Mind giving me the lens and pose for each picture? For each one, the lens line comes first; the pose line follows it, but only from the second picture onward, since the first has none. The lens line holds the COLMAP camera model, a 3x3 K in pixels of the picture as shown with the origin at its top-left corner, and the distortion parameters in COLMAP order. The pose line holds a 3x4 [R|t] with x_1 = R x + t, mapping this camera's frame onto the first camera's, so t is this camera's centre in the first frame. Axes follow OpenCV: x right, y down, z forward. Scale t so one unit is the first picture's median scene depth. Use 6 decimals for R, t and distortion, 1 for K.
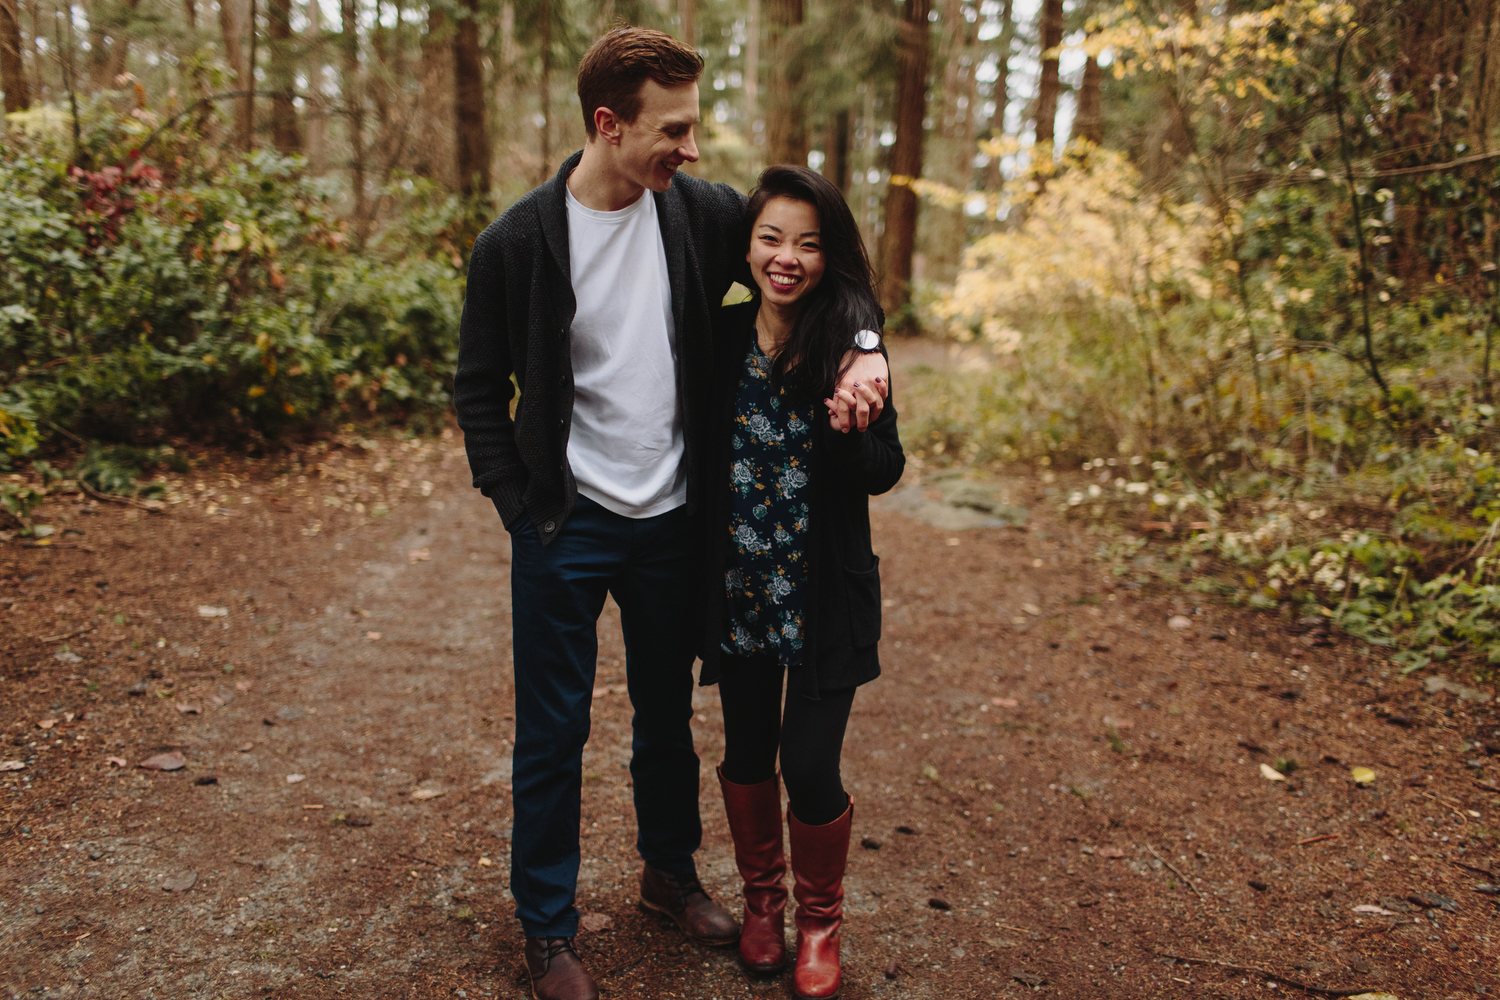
lens RADIAL K [[1432.9, 0, 756.0], [0, 1432.9, 497.4], [0, 0, 1]] dist [0.000492, 0.005711]
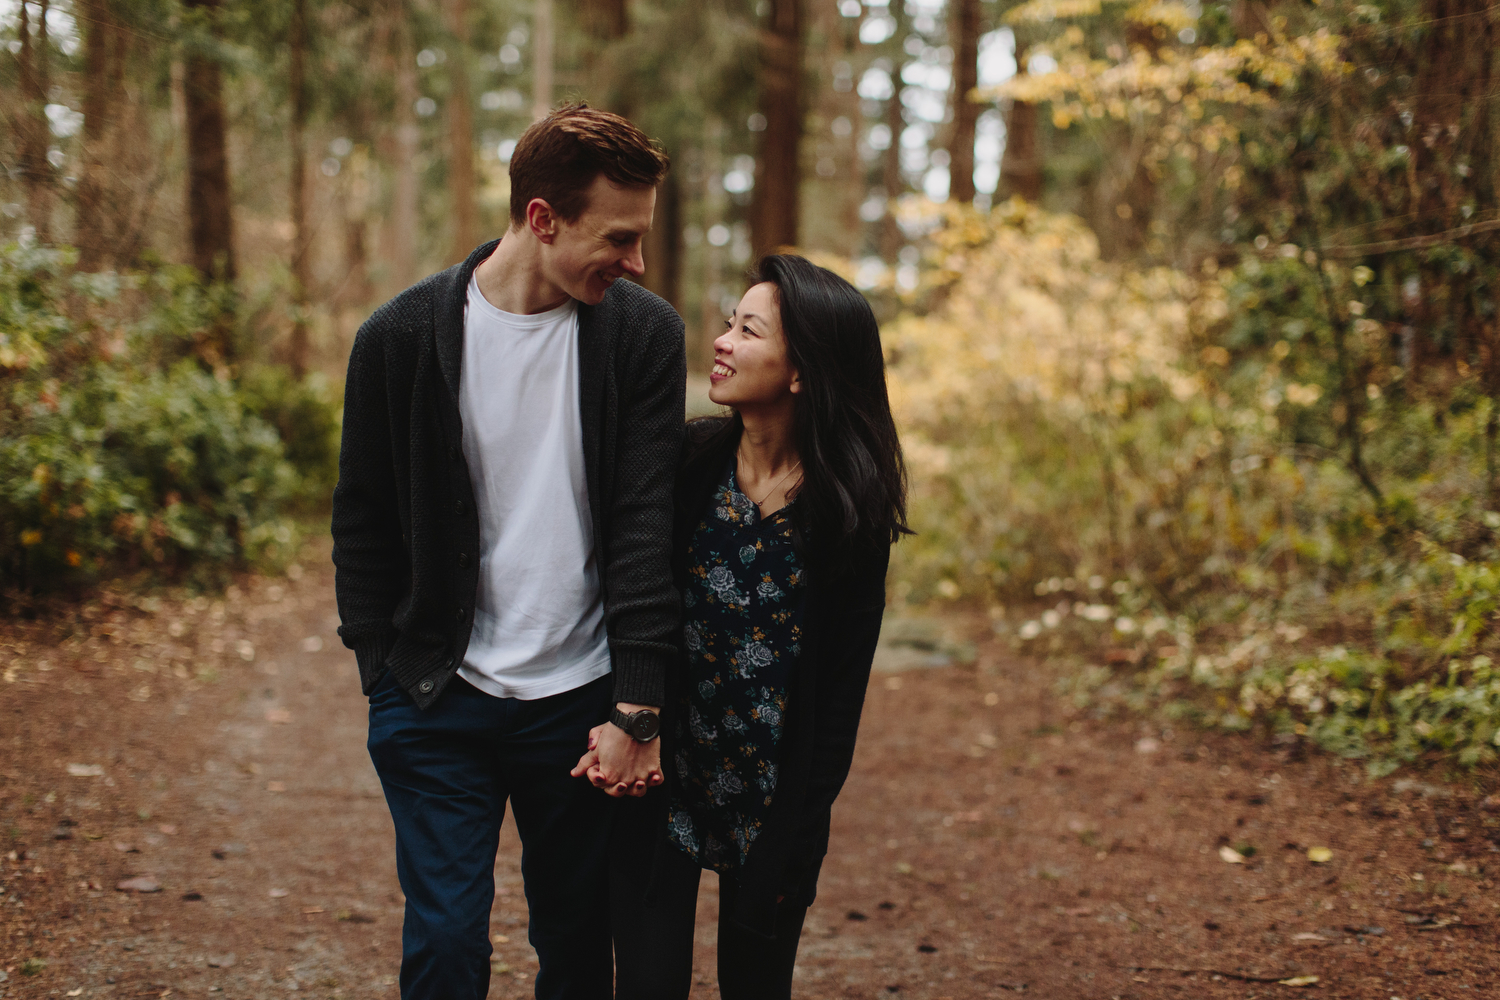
lens RADIAL K [[2162.3, 0, 746.5], [0, 2162.3, 497.8], [0, 0, 1]] dist [0.015370, -0.032208]
pose [[0.995307, -0.026408, 0.093095, -0.061720], [0.035425, 0.994696, -0.096570, 0.037833], [-0.090051, 0.099414, 0.990963, -0.265151]]
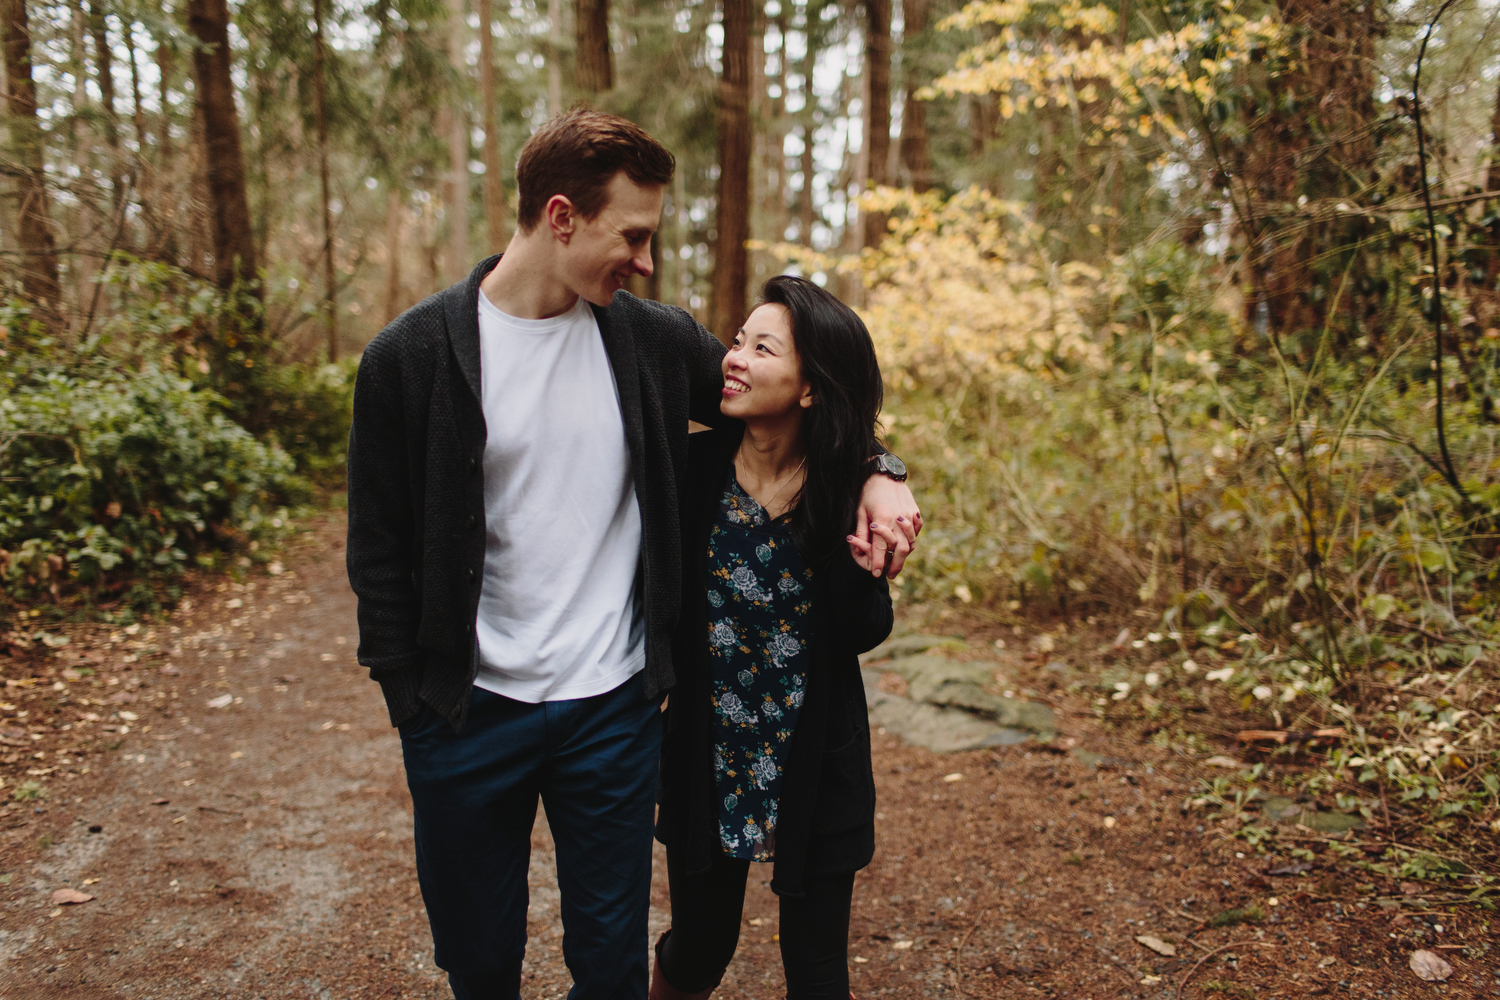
lens RADIAL K [[1432.9, 0, 756.0], [0, 1432.9, 497.4], [0, 0, 1]] dist [0.000492, 0.005711]
pose [[0.990729, -0.056569, 0.123513, -0.020305], [0.062974, 0.996832, -0.048584, -0.061328], [-0.120373, 0.055911, 0.991153, 0.322947]]
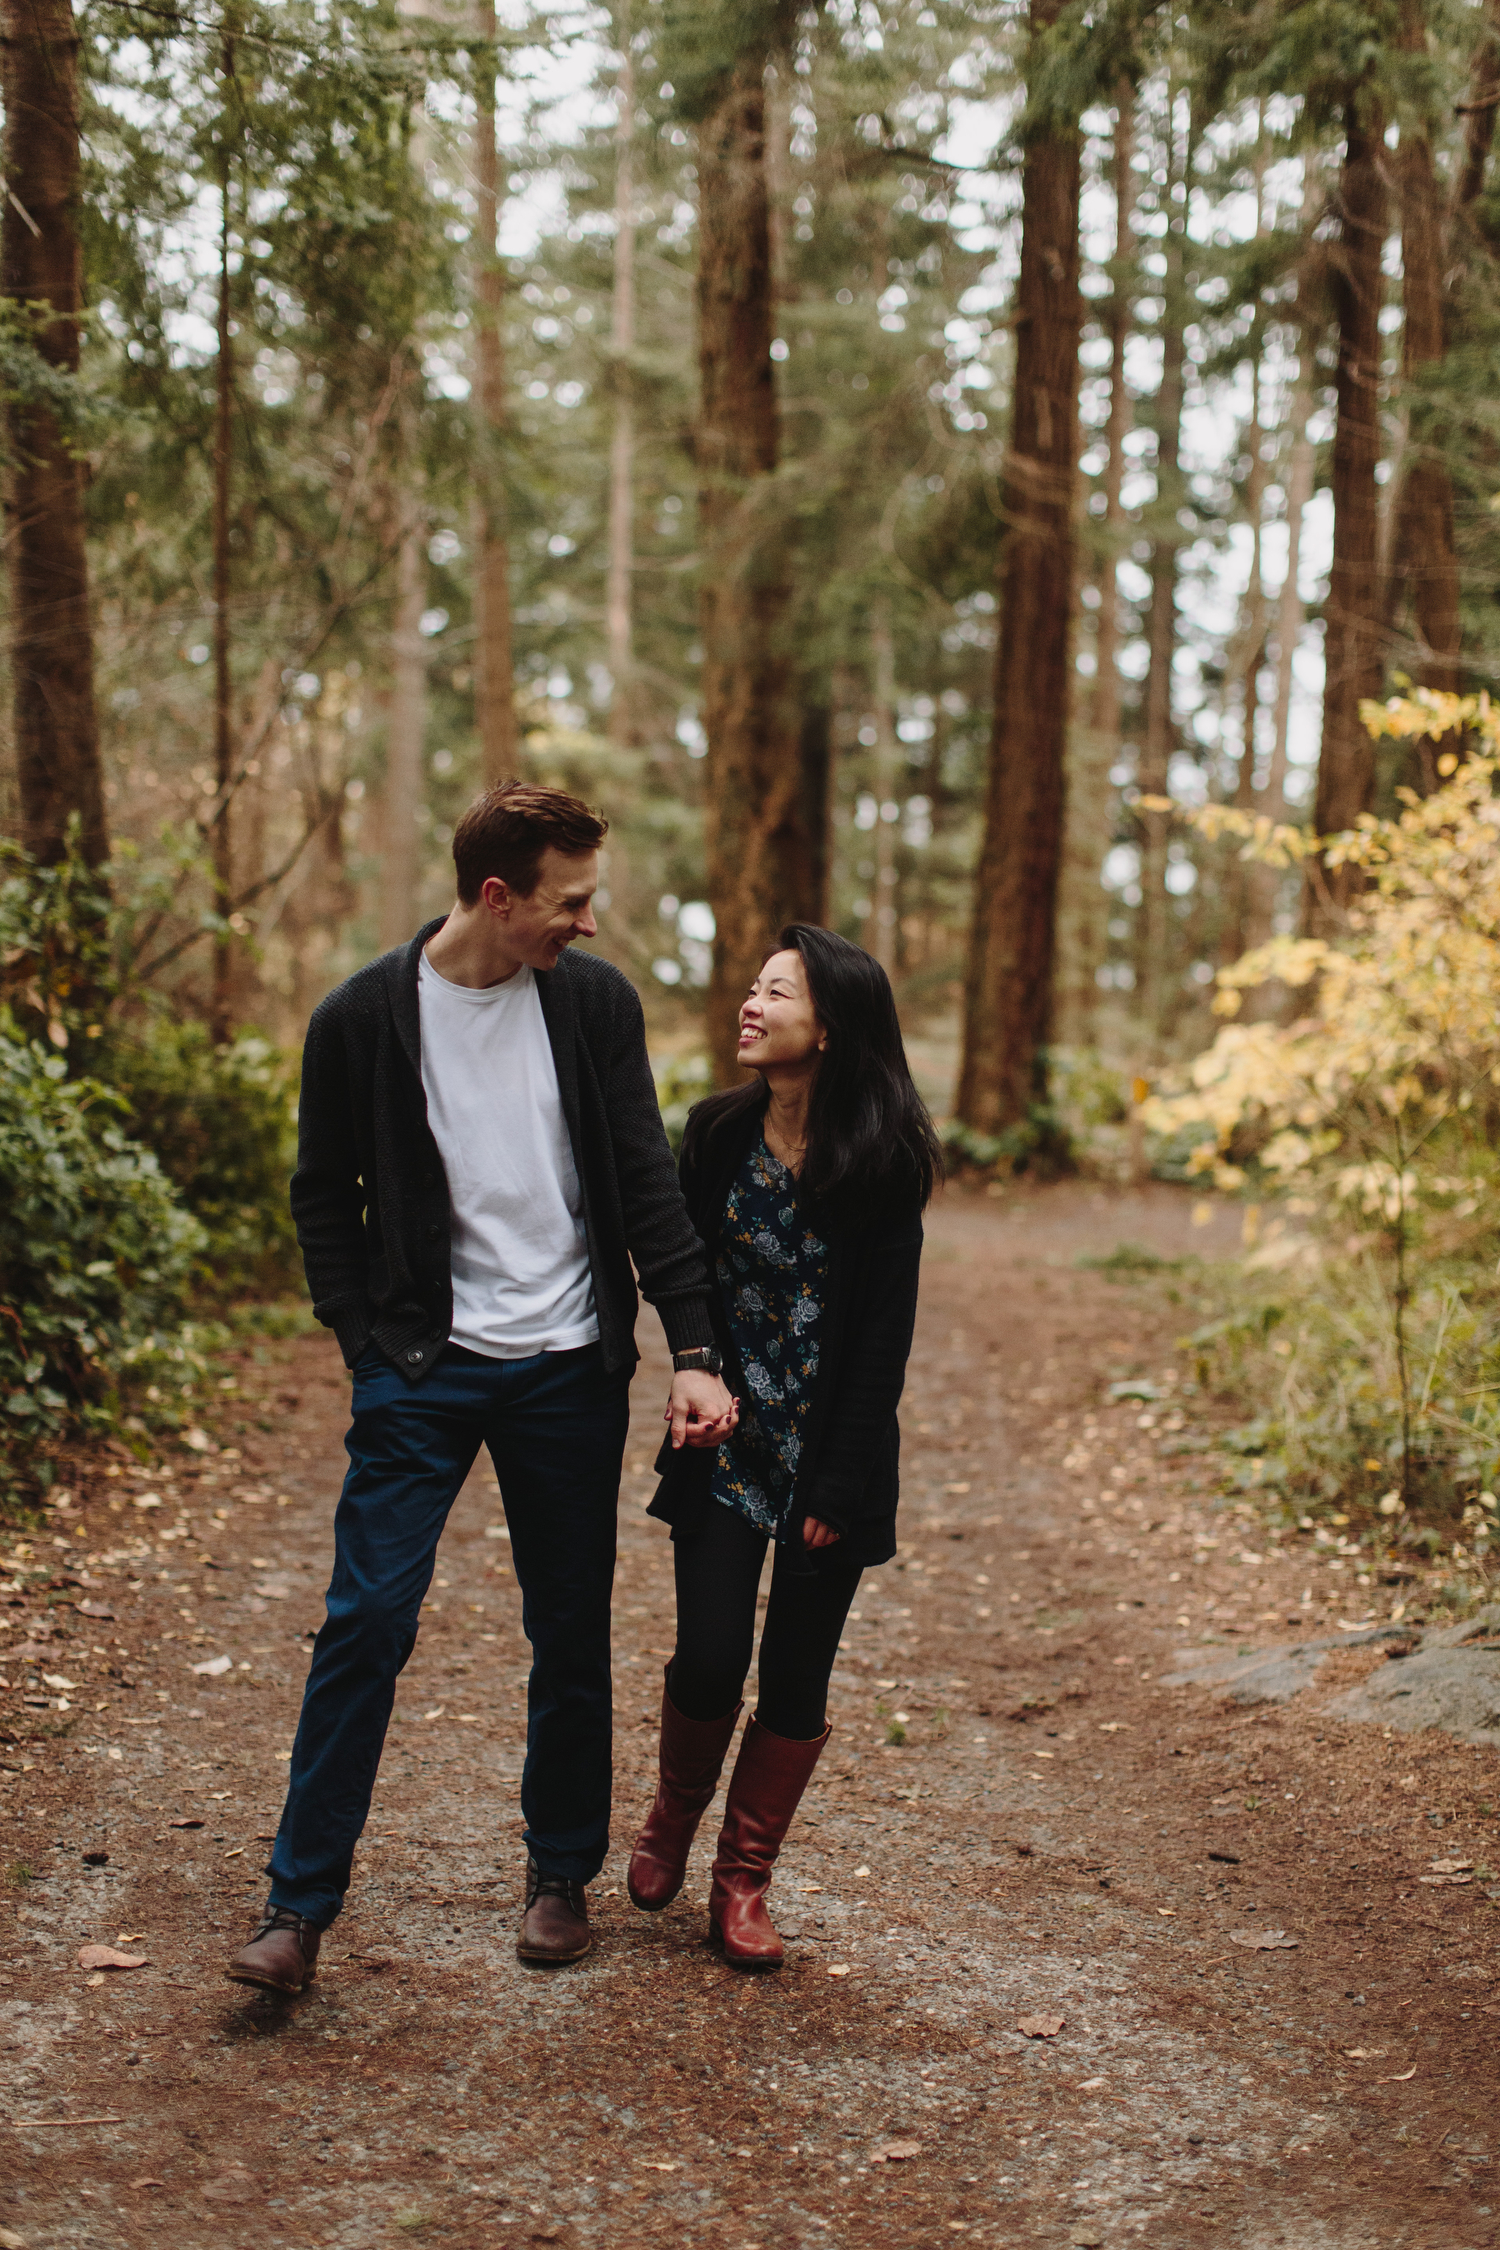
lens RADIAL K [[3243.5, 0, 738.8], [0, 3243.5, 1129.2], [0, 0, 1]] dist [0.015370, -0.032208]
pose [[0.998830, -0.024139, 0.041900, -0.099420], [0.029176, 0.991842, -0.124087, -0.040892], [-0.038563, 0.125164, 0.991386, 0.206027]]
